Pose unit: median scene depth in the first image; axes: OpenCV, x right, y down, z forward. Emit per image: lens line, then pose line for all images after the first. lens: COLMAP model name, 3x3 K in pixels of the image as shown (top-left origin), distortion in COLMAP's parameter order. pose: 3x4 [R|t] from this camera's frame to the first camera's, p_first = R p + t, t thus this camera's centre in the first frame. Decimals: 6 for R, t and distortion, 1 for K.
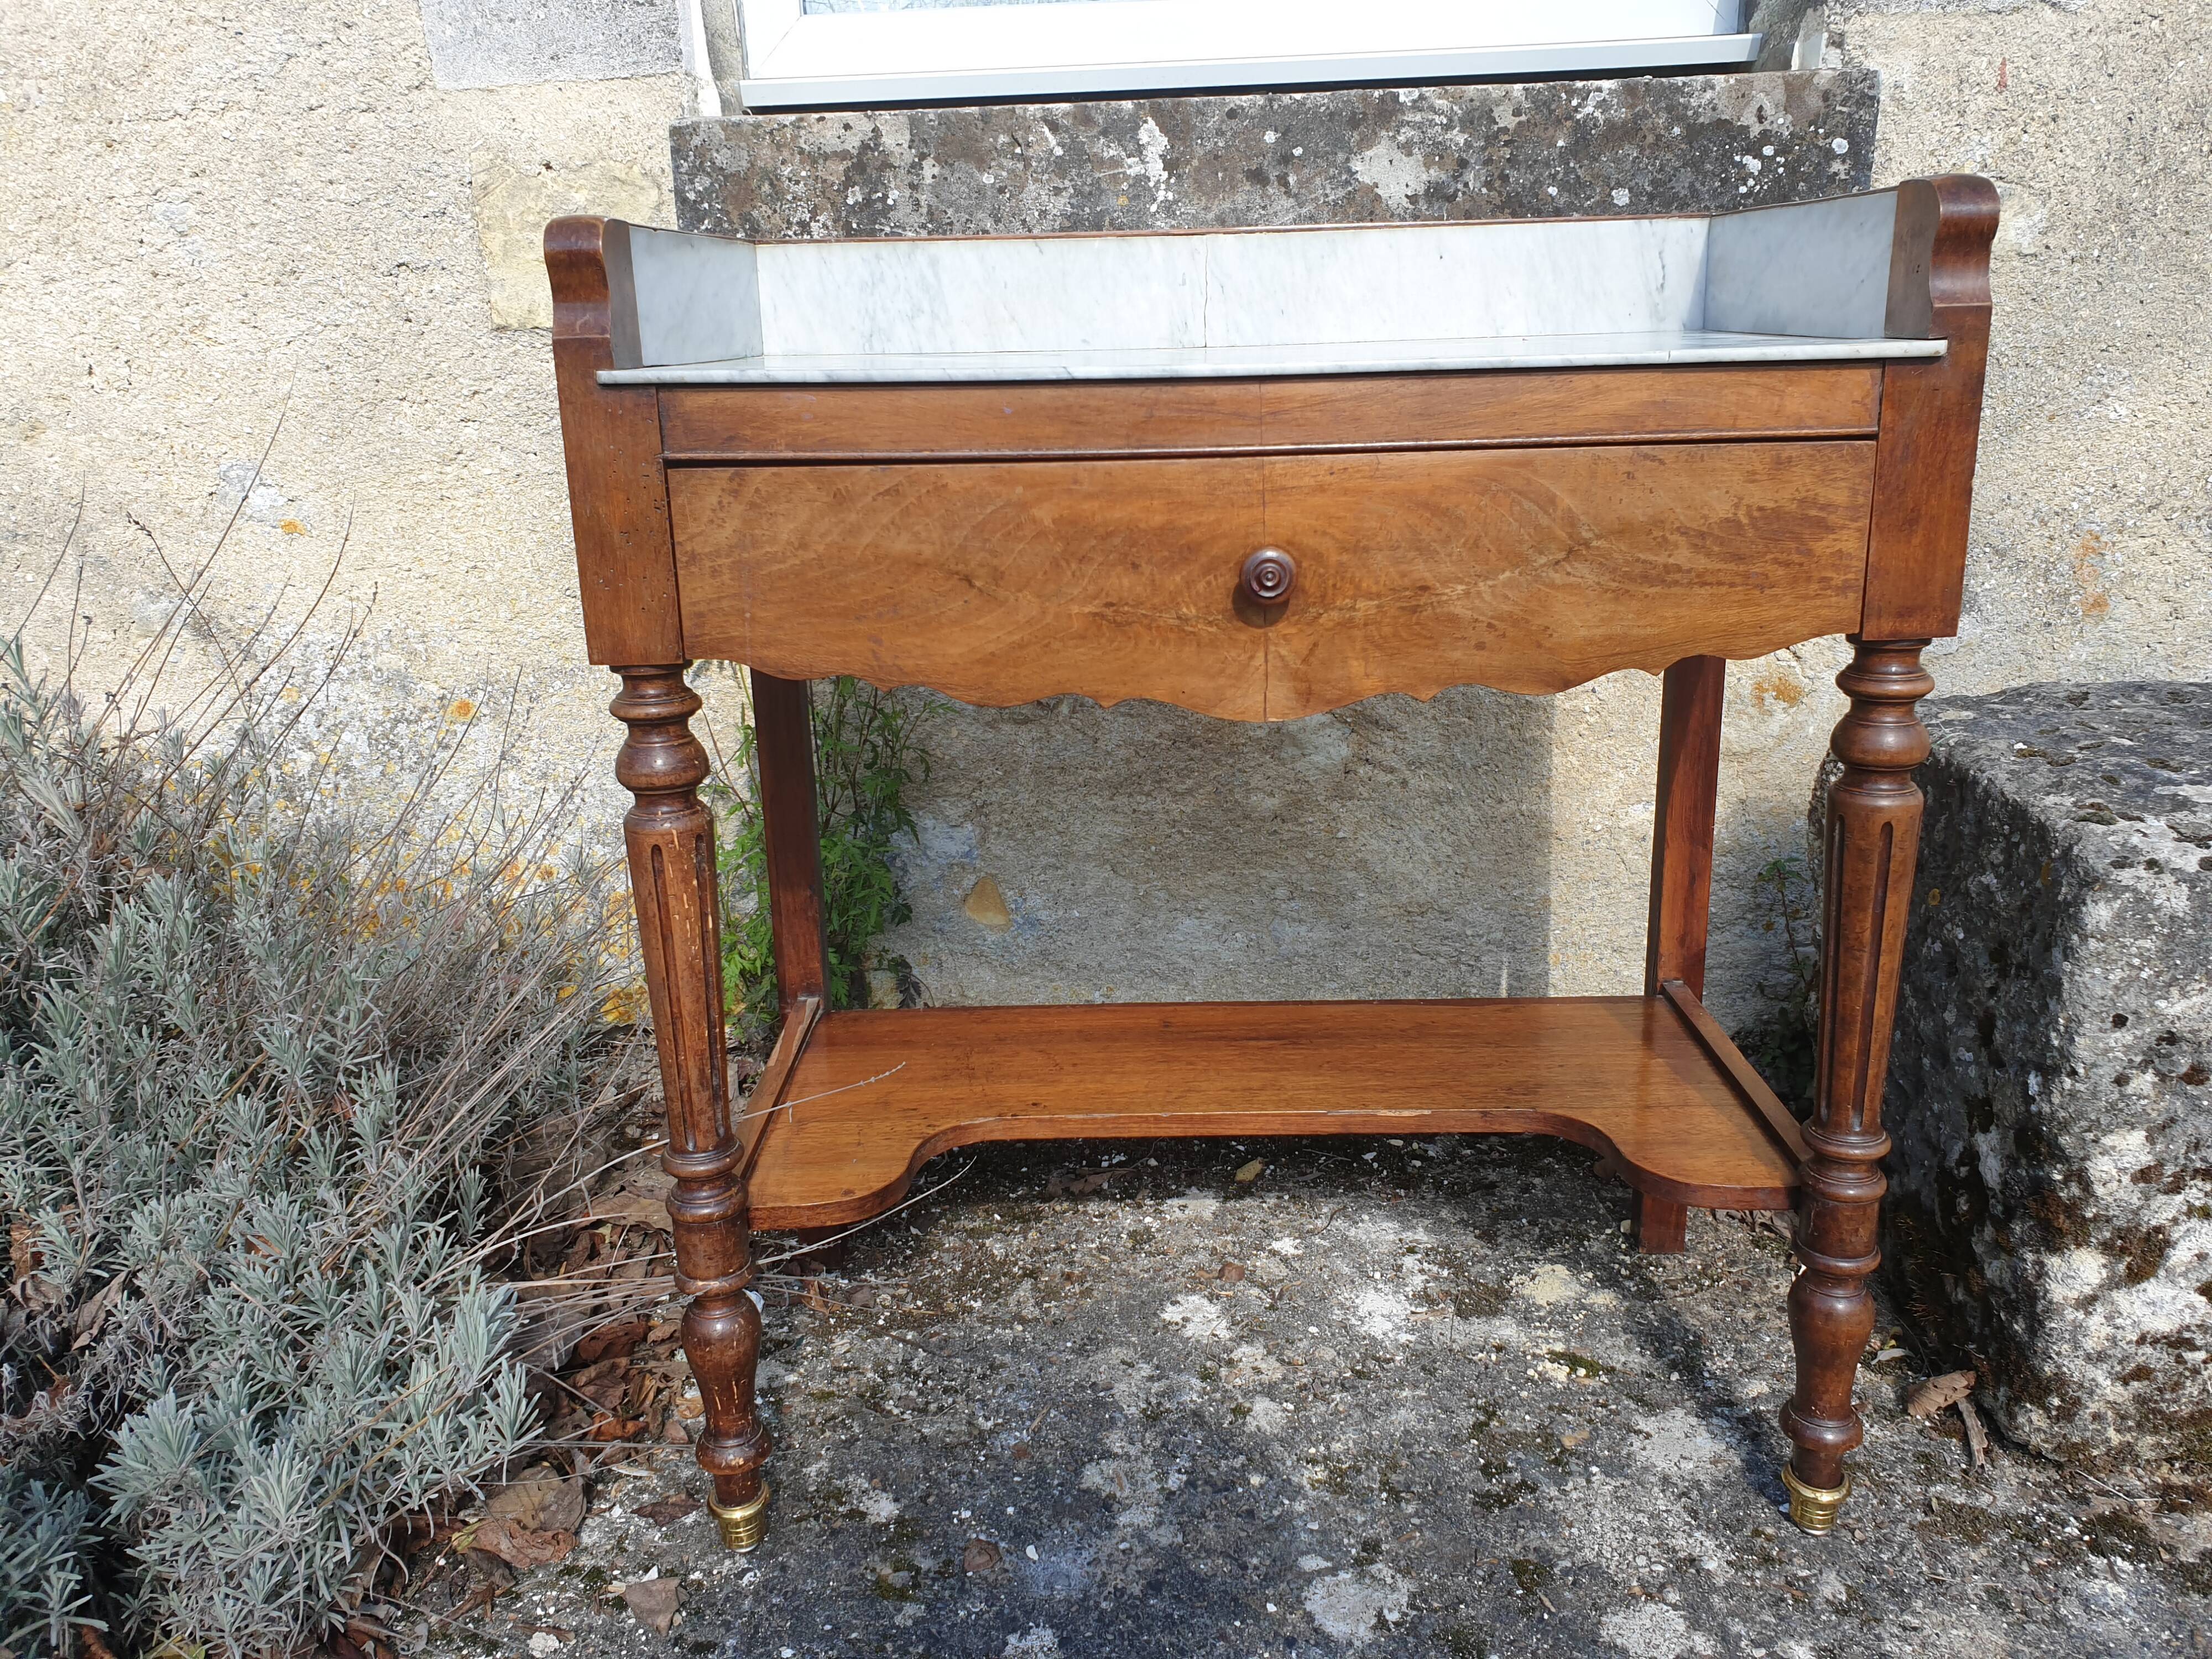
lens RADIAL K [[1725.1, 0, 1112.1], [0, 1725.1, 805.4], [0, 0, 1]] dist [0.005551, 0.029113]
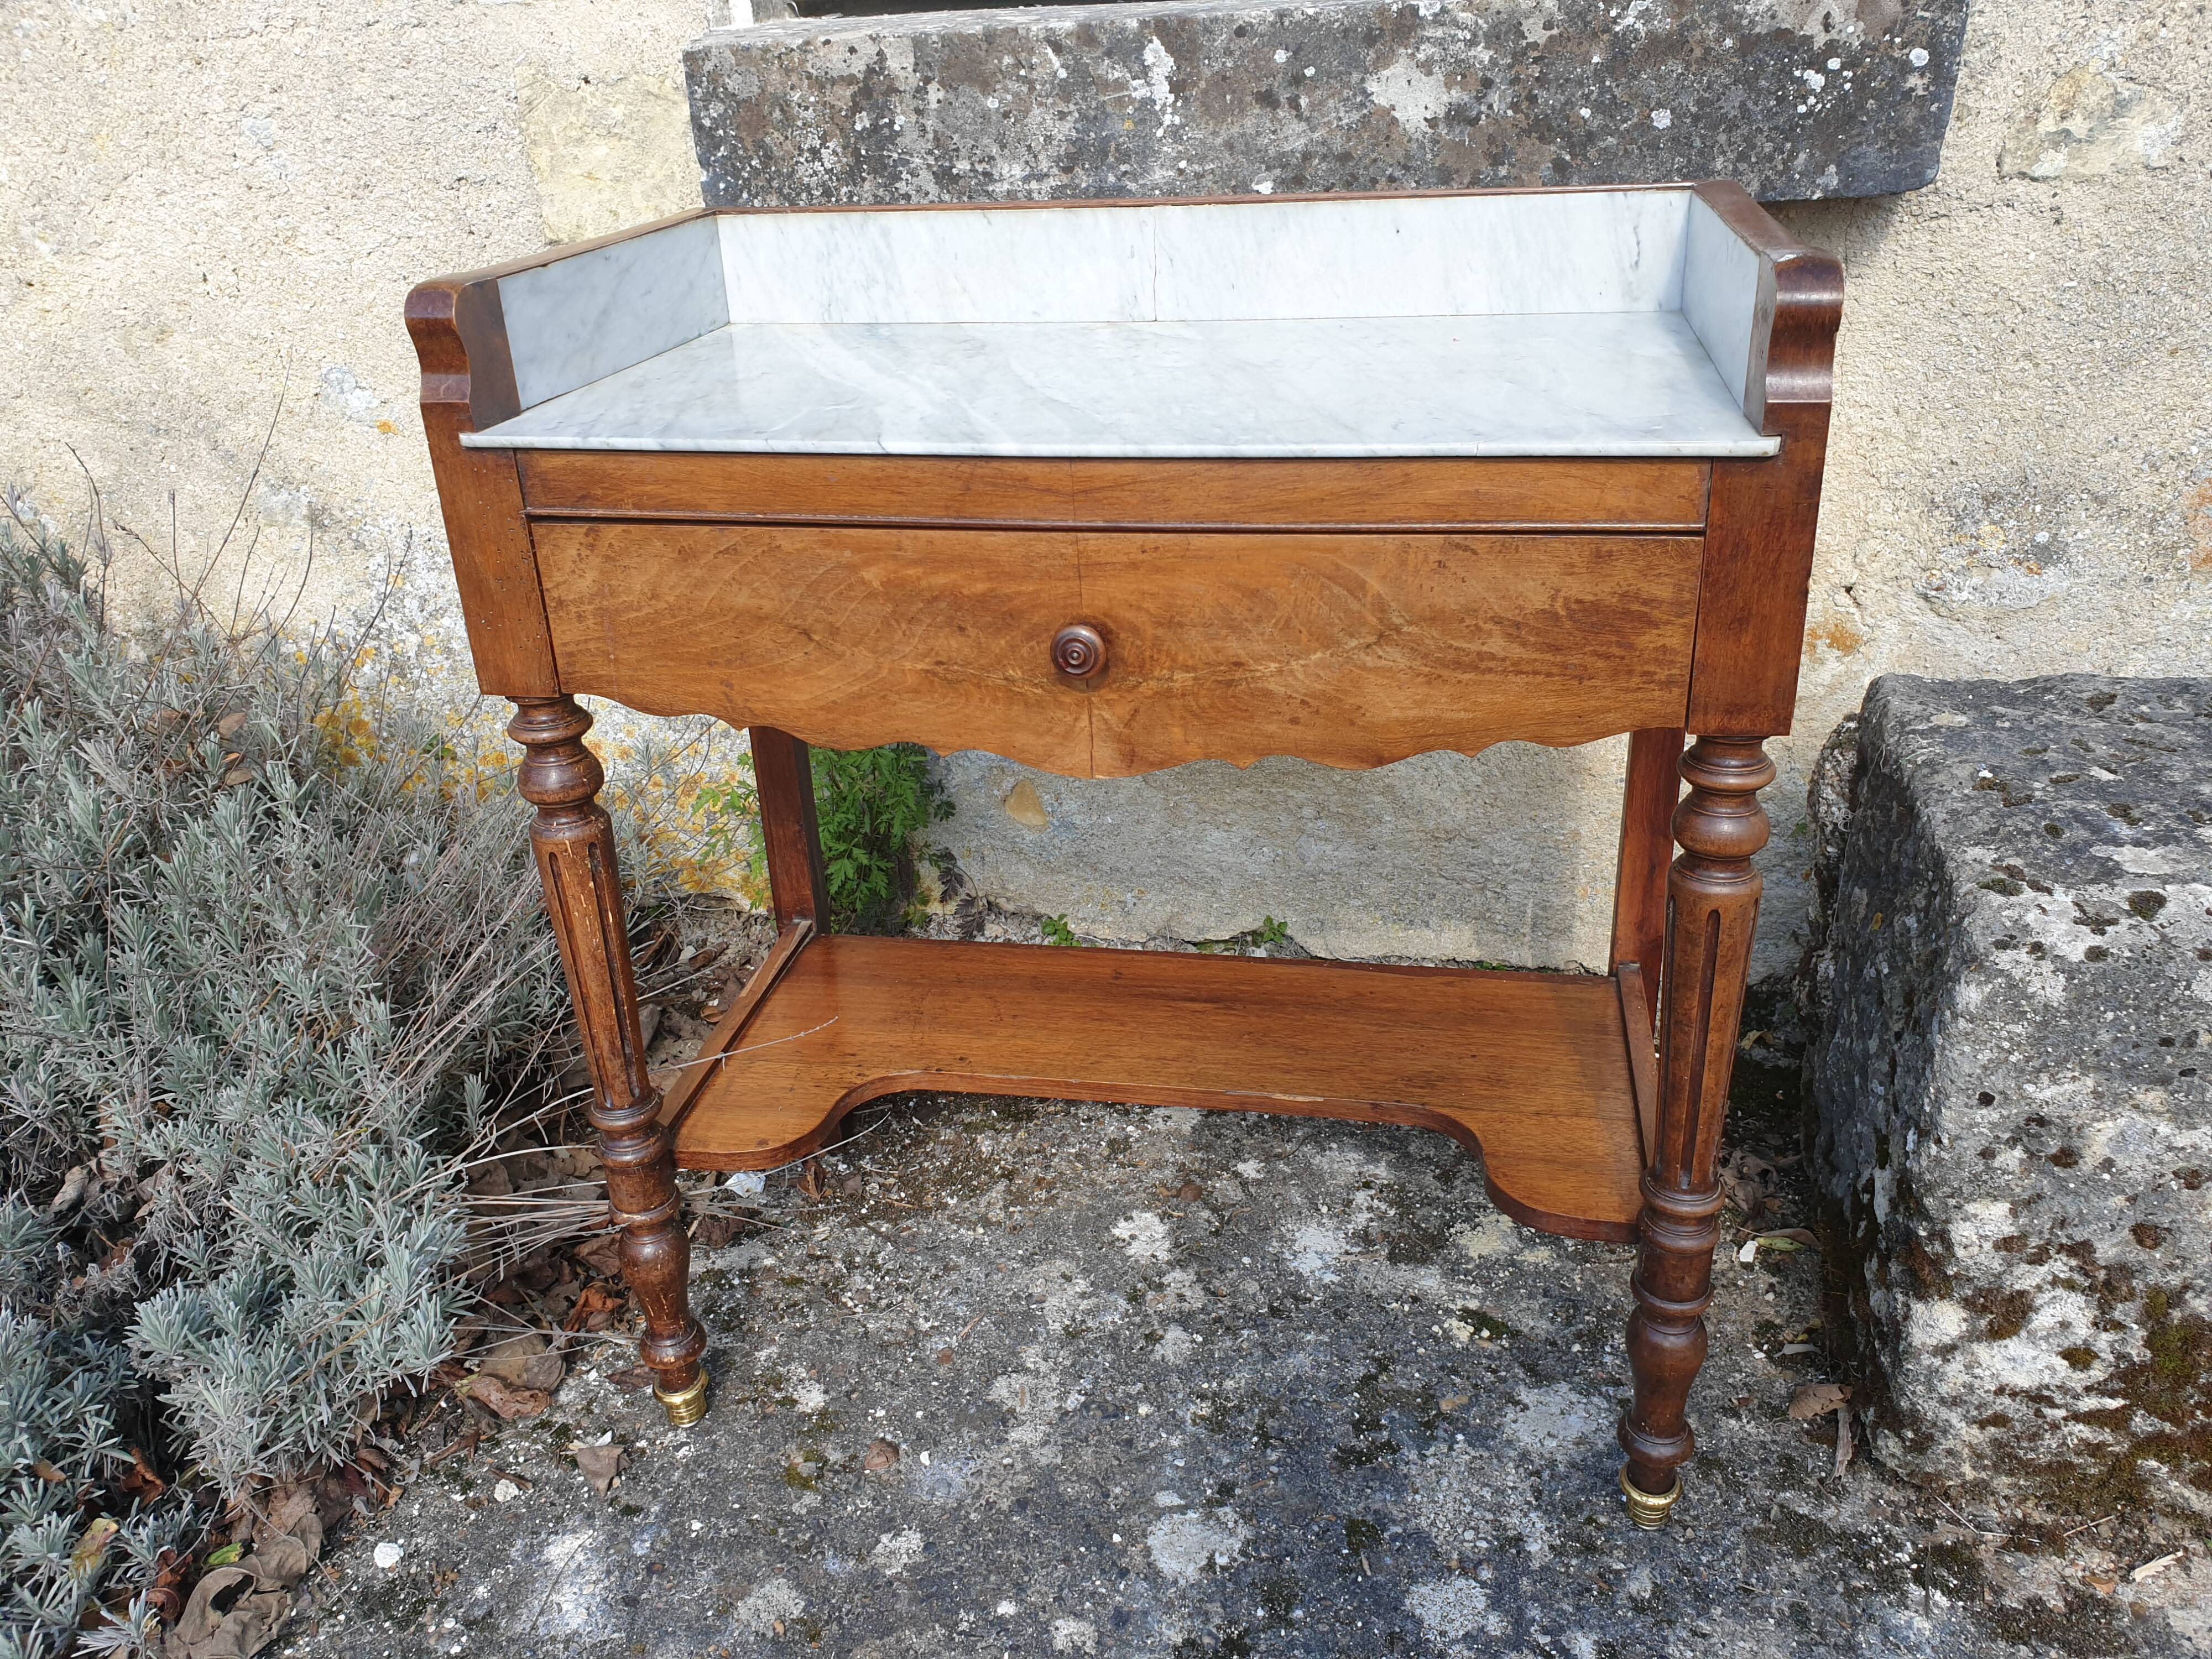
lens RADIAL K [[1725.1, 0, 1113.1], [0, 1725.1, 830.1], [0, 0, 1]] dist [0.005551, 0.029113]
pose [[0.984913, 0.059204, -0.162610, 0.212547], [-0.030826, 0.984651, 0.171790, -0.152905], [0.170285, -0.164186, 0.971620, -0.005094]]
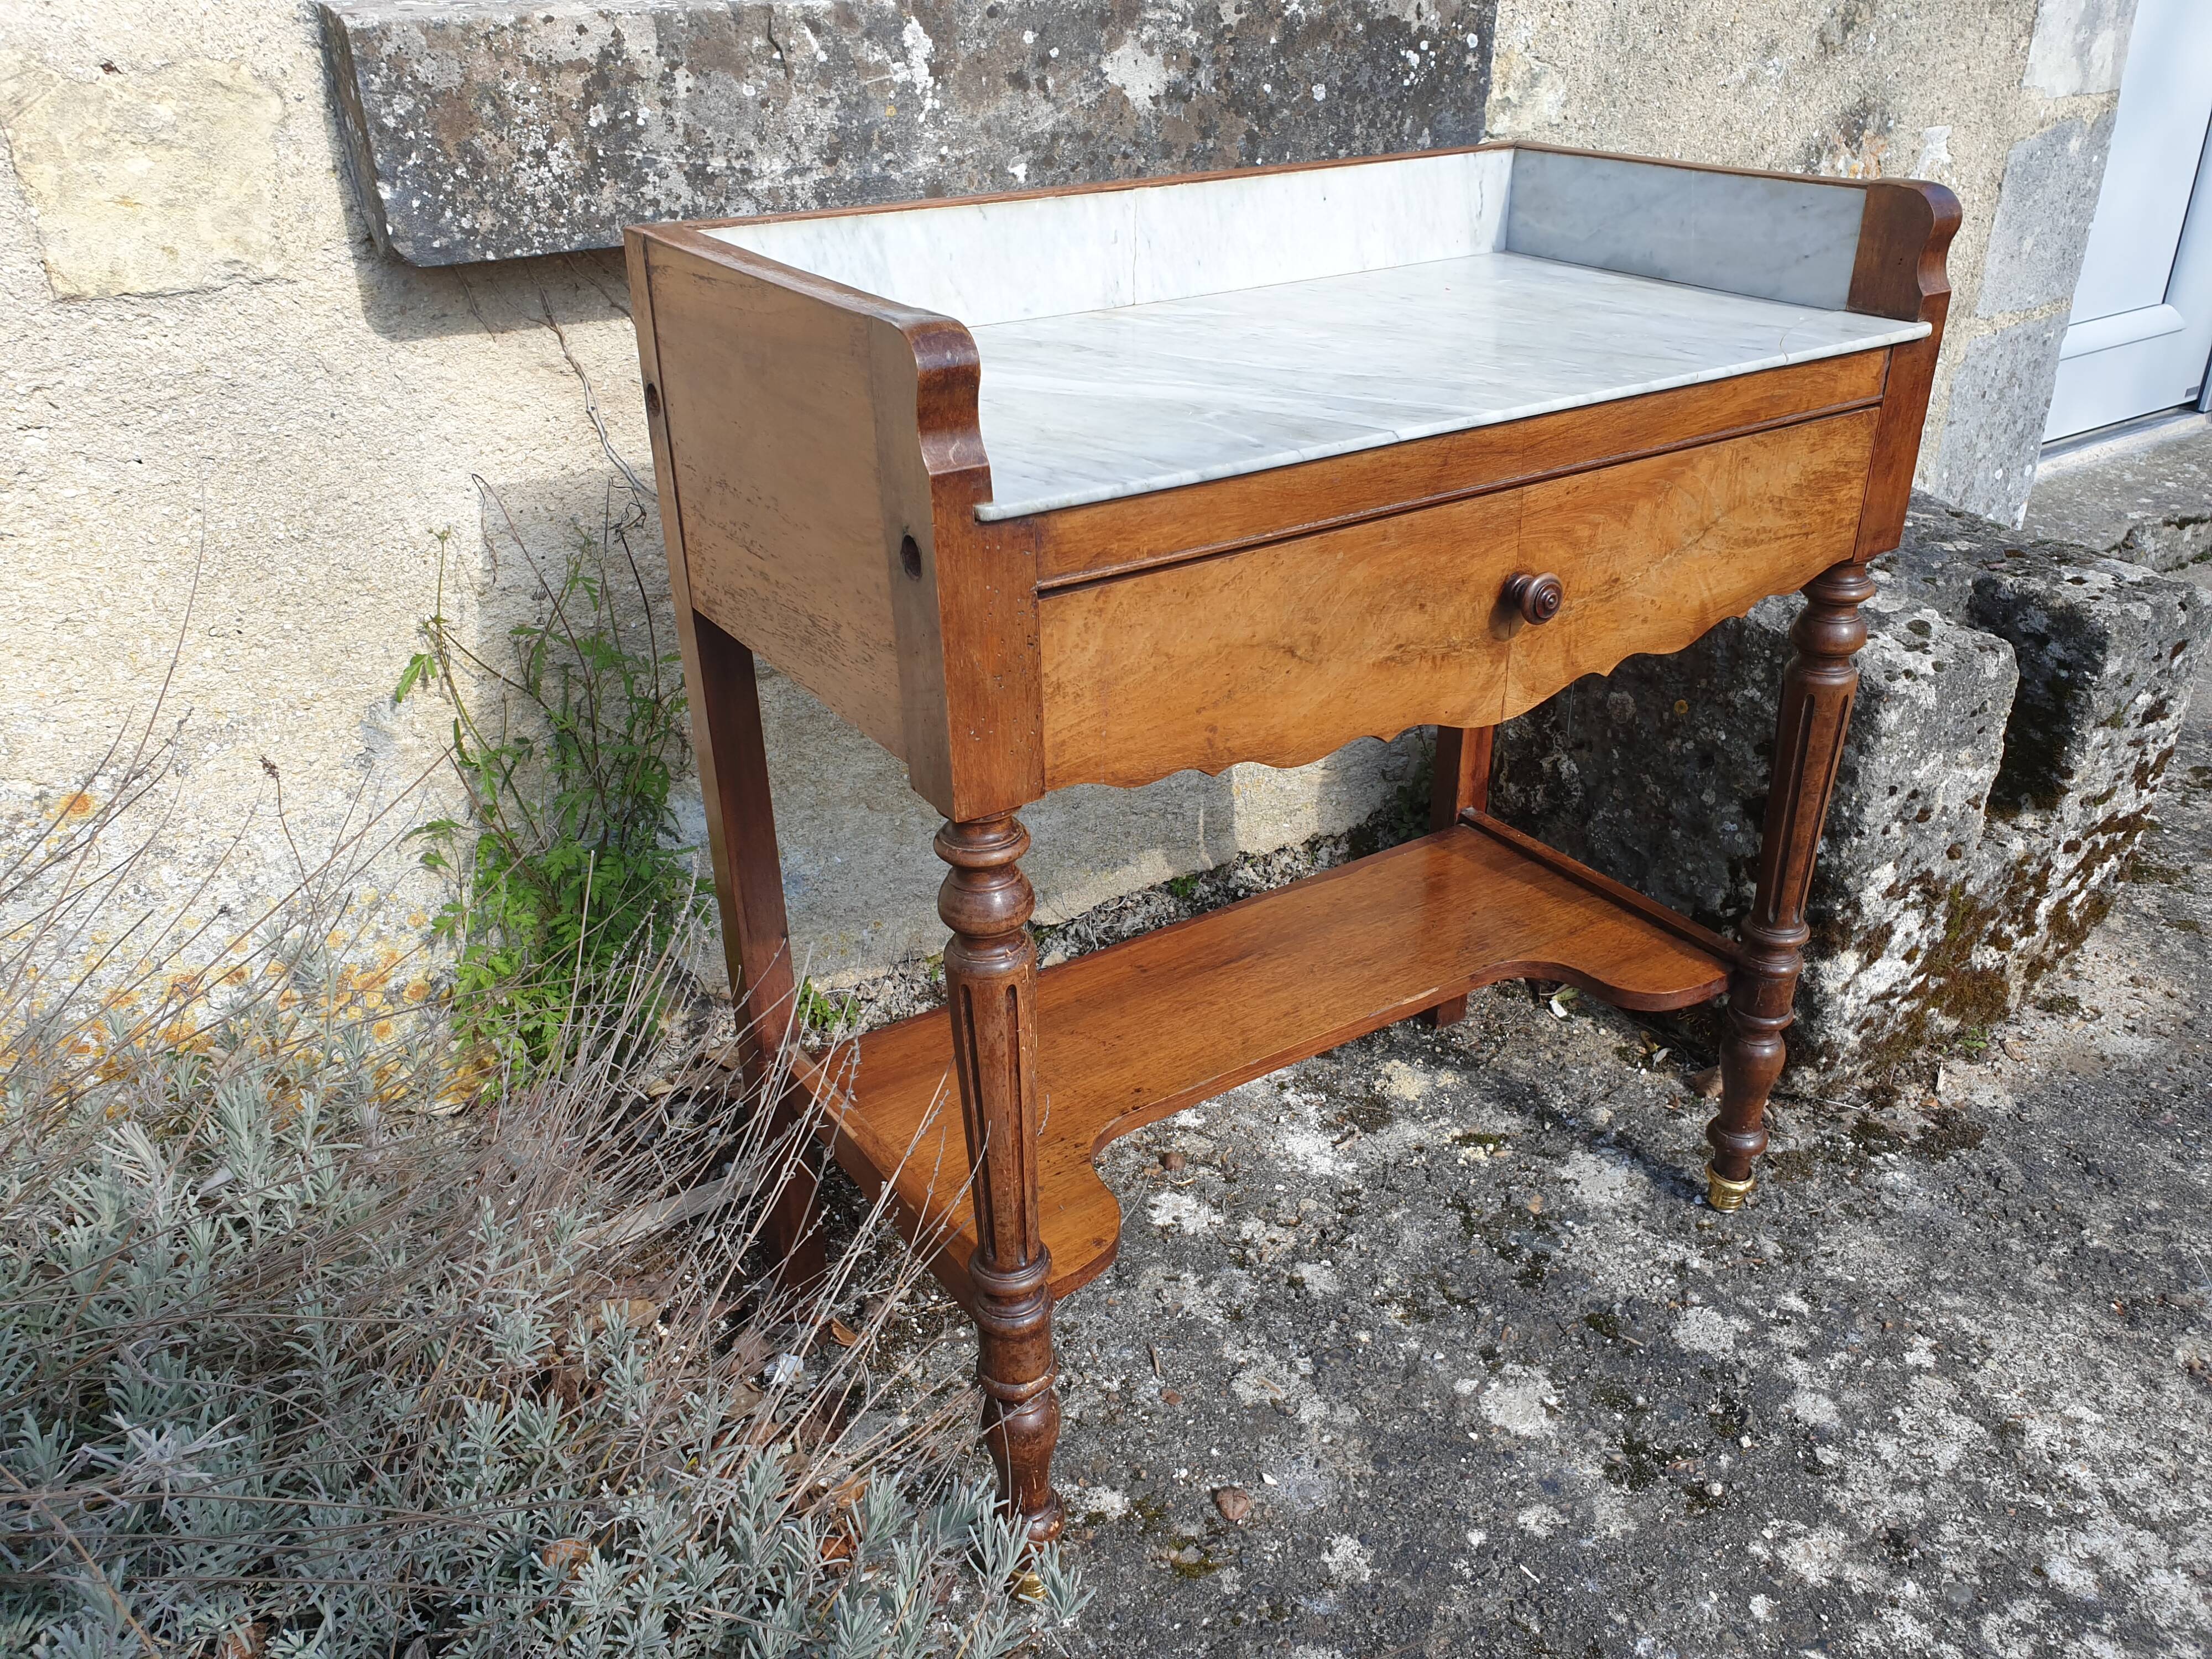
lens RADIAL K [[1725.1, 0, 1094.9], [0, 1725.1, 828.3], [0, 0, 1]] dist [0.005551, 0.029113]
pose [[0.834044, -0.242014, 0.495781, -0.531420], [0.147811, 0.963818, 0.221826, -0.206548], [-0.531528, -0.111731, 0.839639, 0.166943]]
